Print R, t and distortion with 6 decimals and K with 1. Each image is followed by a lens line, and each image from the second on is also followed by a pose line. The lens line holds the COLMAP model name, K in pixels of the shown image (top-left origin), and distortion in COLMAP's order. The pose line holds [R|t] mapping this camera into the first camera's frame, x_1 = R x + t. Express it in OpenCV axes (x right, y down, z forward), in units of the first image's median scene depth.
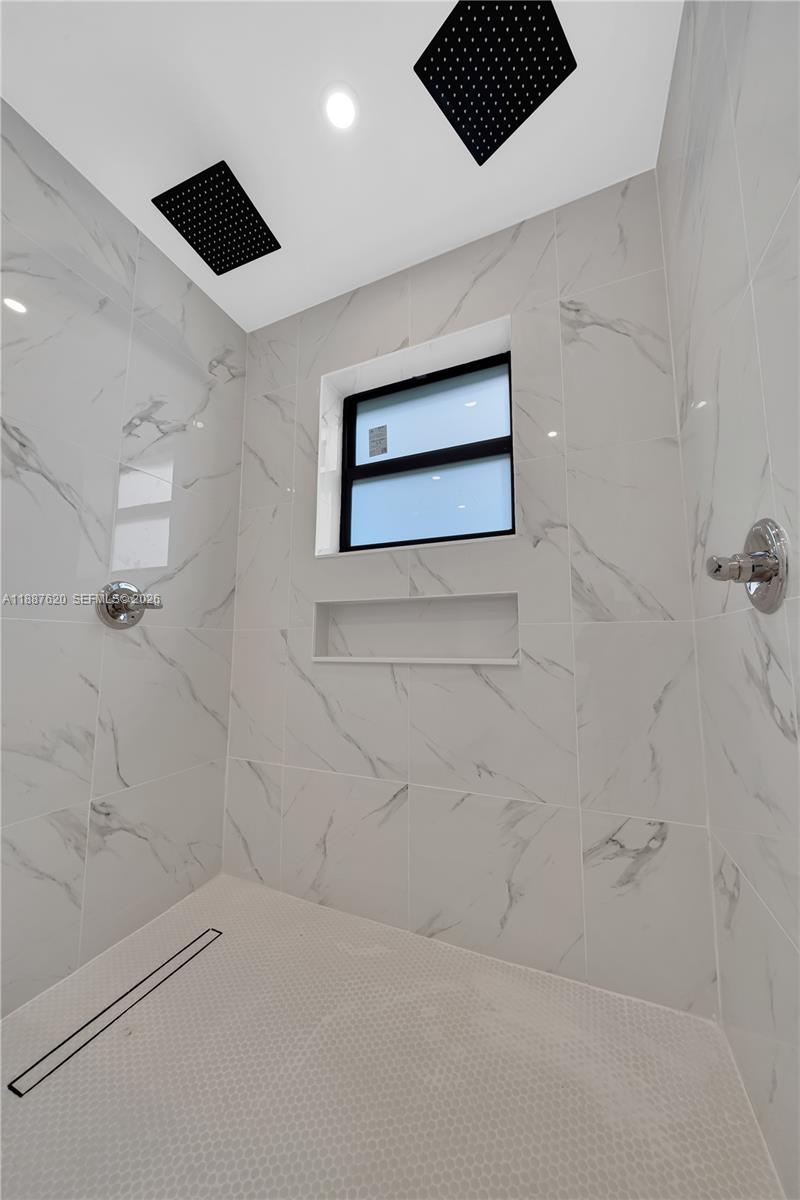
lens RADIAL K [[413.2, 0, 405.9], [0, 413.2, 598.0], [0, 0, 1]] dist [-0.007879, 0.000387]
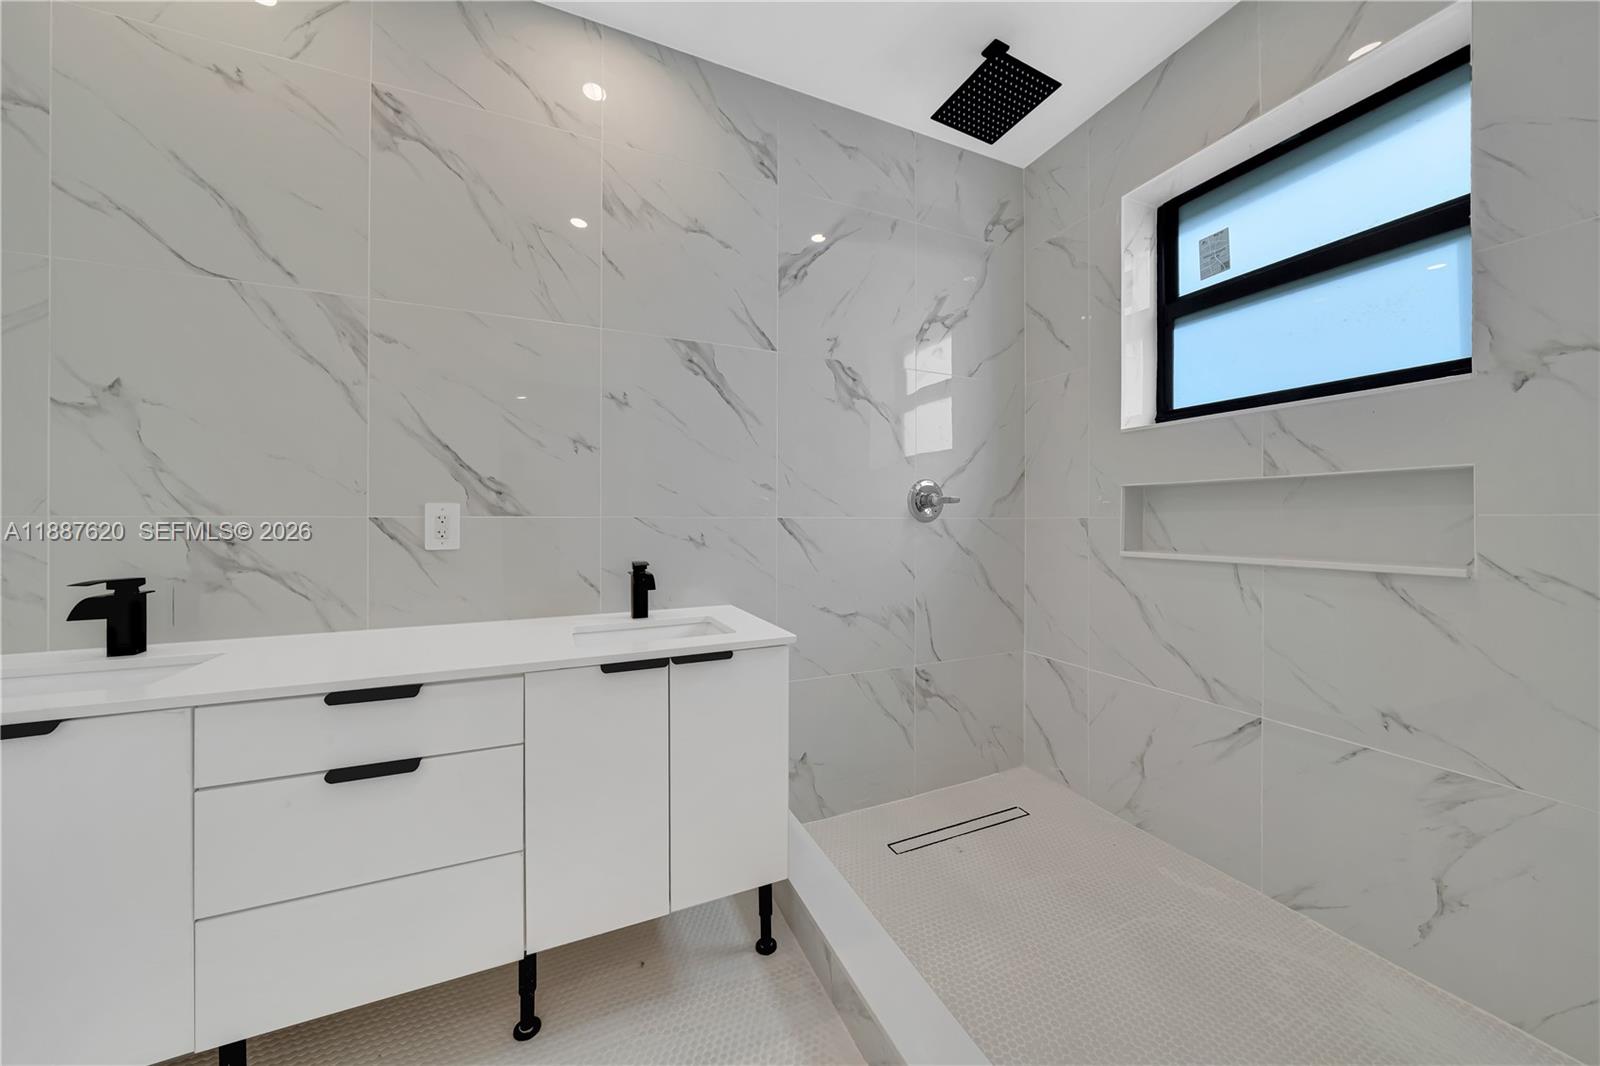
lens RADIAL K [[550.9, 0, 805.2], [0, 550.9, 524.0], [0, 0, 1]] dist [-0.007879, 0.000387]
pose [[0.728208, 0.000508, -0.685356, 0.081888], [0.081640, 0.992815, 0.087481, -0.070091], [0.680477, -0.119657, 0.722934, -0.275915]]
